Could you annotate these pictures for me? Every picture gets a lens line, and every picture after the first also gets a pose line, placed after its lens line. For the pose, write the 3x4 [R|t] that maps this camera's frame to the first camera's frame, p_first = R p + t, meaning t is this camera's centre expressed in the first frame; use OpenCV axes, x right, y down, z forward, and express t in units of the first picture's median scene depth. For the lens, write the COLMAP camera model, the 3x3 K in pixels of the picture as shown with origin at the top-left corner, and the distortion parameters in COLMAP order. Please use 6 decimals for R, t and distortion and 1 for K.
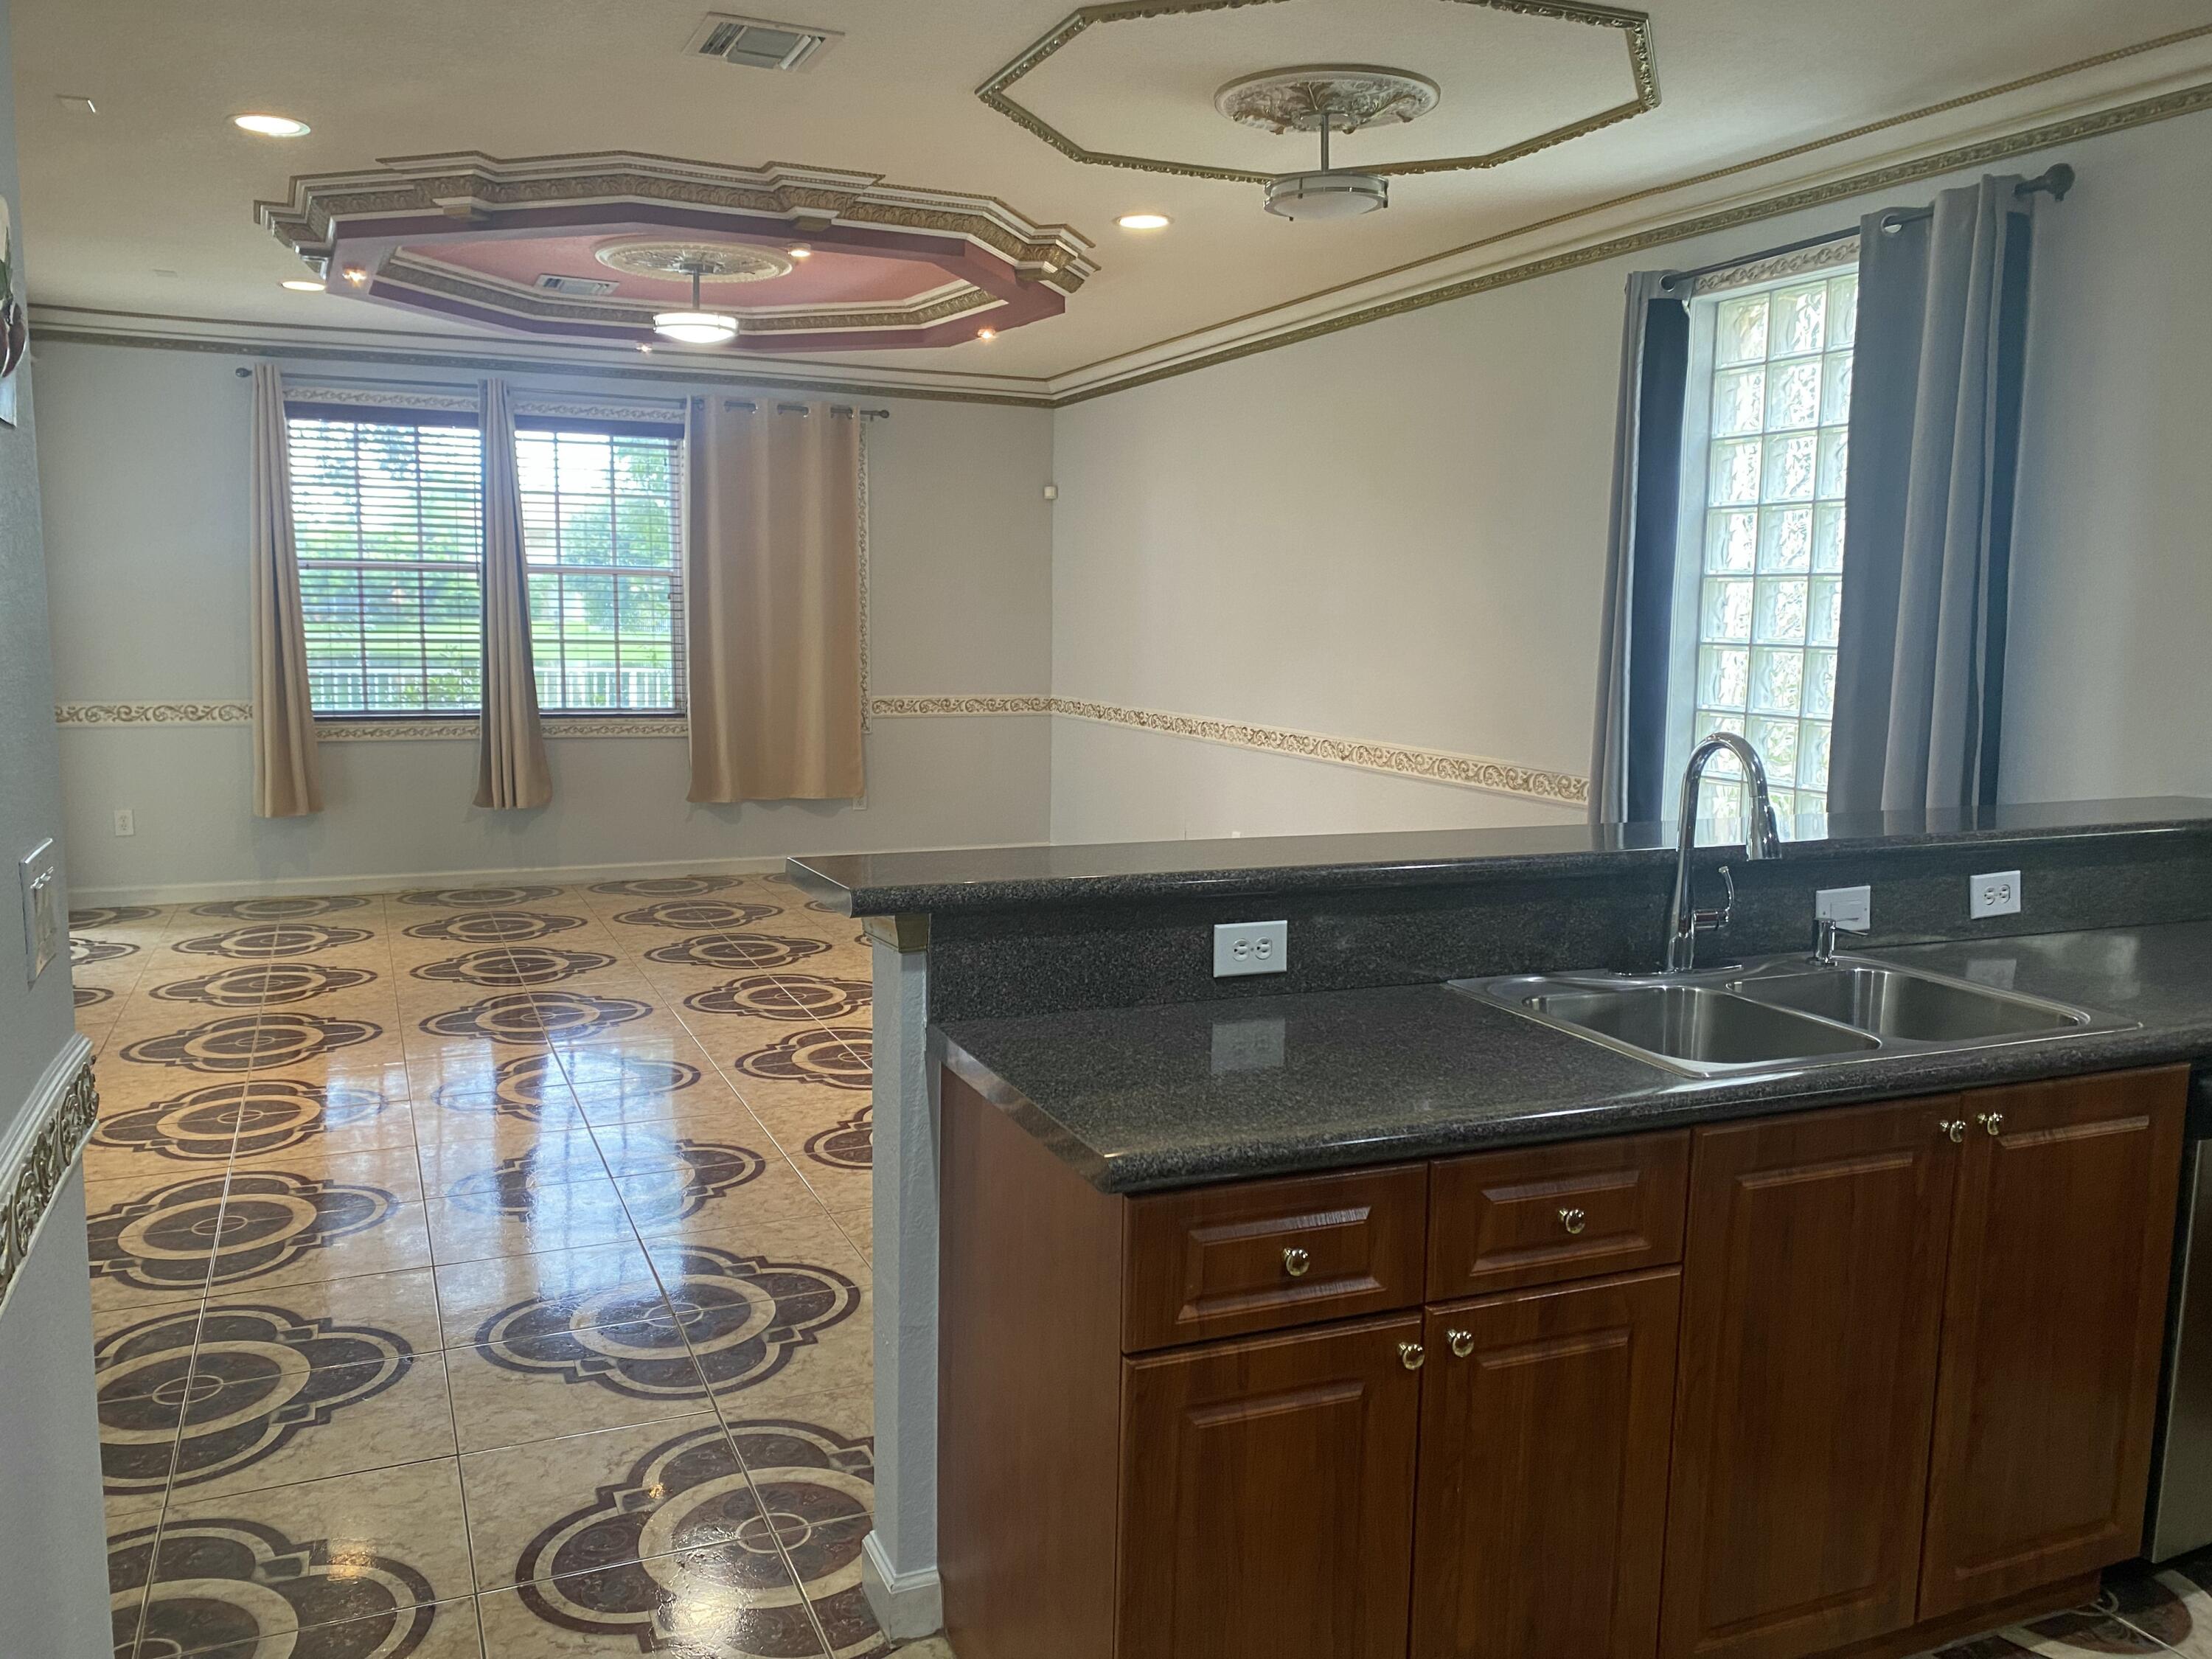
lens RADIAL K [[1698.6, 0, 1104.5], [0, 1698.6, 834.1], [0, 0, 1]] dist [0.009912, -0.002121]
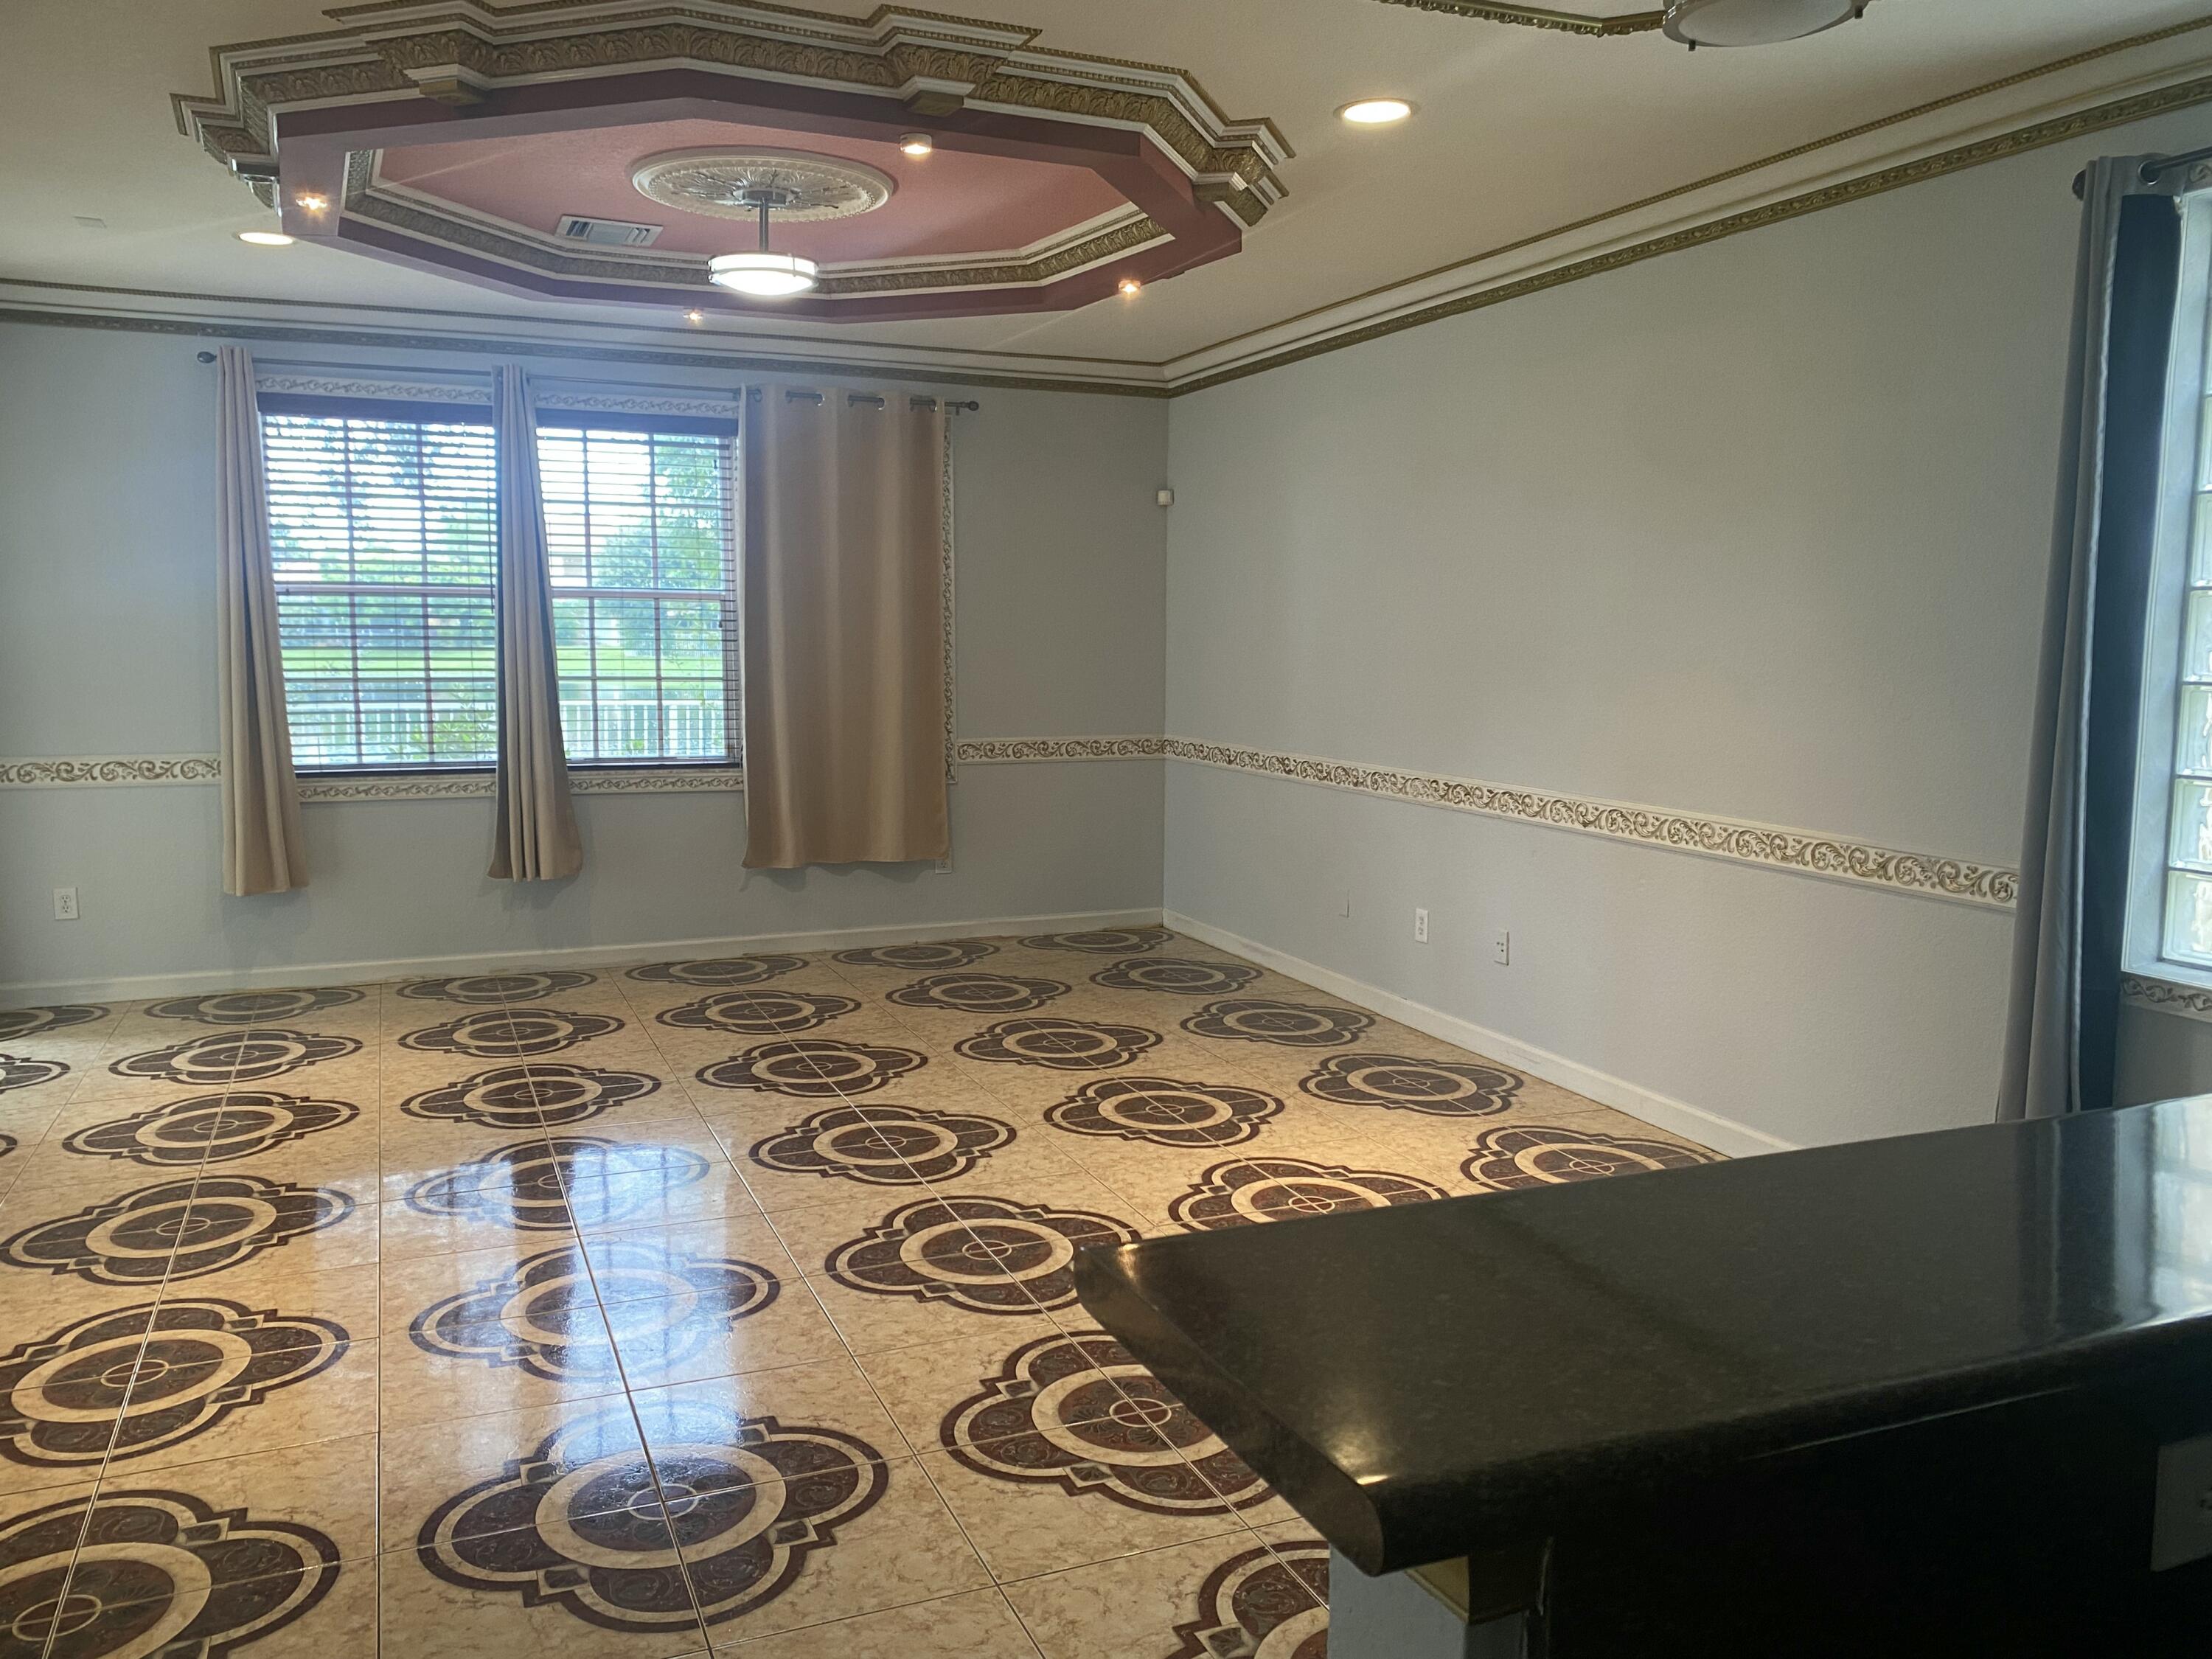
lens RADIAL K [[1672.3, 0, 1107.9], [0, 1672.3, 836.4], [0, 0, 1]] dist [0.005251, 0.002080]
pose [[0.999887, -0.006368, -0.013595, -0.059499], [0.006254, 0.999945, -0.008415, -0.029457], [0.013648, 0.008329, 0.999872, 0.194908]]
